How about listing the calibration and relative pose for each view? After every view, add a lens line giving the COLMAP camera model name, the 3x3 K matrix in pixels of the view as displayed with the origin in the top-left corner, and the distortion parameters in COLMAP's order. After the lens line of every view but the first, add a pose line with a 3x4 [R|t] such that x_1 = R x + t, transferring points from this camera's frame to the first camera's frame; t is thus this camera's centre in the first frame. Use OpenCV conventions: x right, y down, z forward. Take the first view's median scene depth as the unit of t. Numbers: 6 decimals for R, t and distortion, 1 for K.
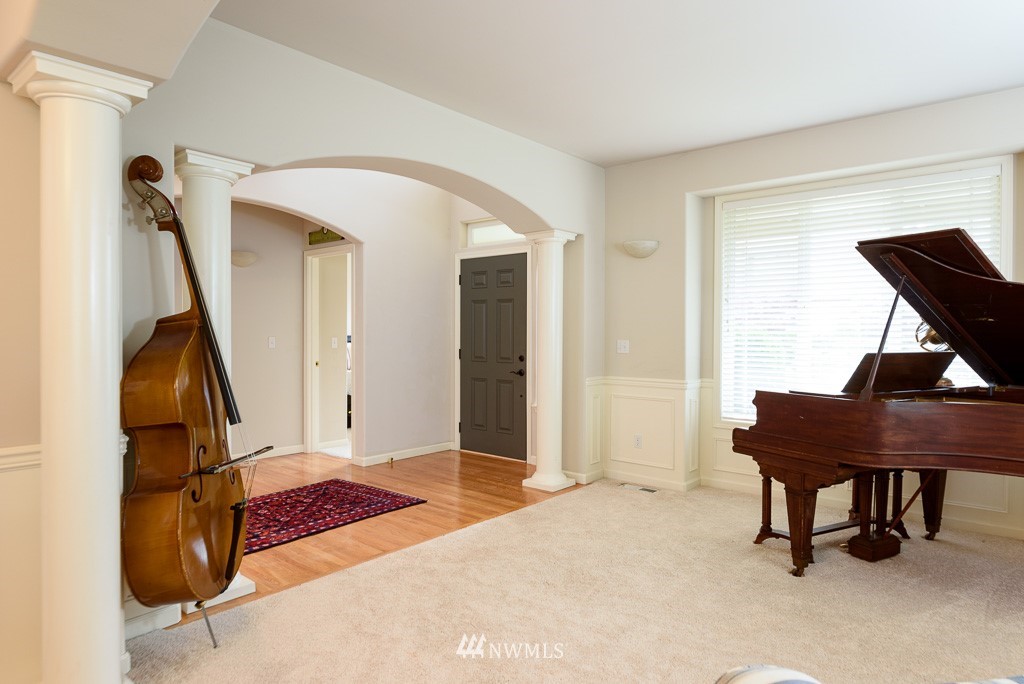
lens RADIAL K [[624.0, 0, 513.8], [0, 624.0, 336.8], [0, 0, 1]] dist [0.002533, -0.007321]
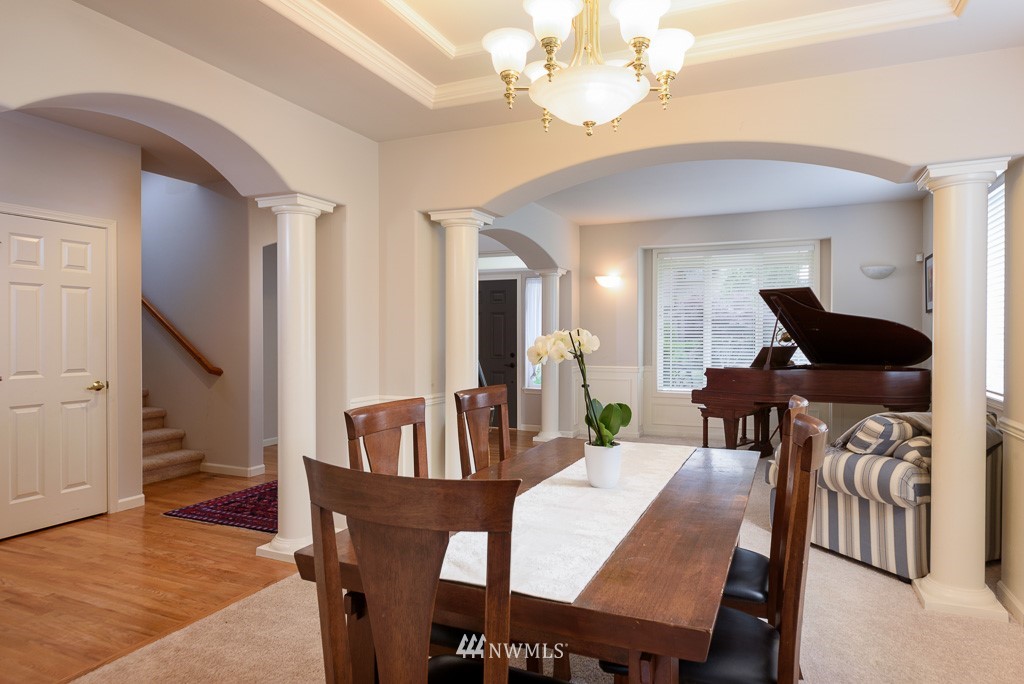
lens RADIAL K [[624.0, 0, 511.0], [0, 624.0, 340.7], [0, 0, 1]] dist [0.002533, -0.007321]
pose [[0.962001, -0.005744, 0.272984, -0.653187], [0.005314, 0.999983, 0.002313, -0.000927], [-0.272993, -0.000774, 0.962016, -0.596398]]
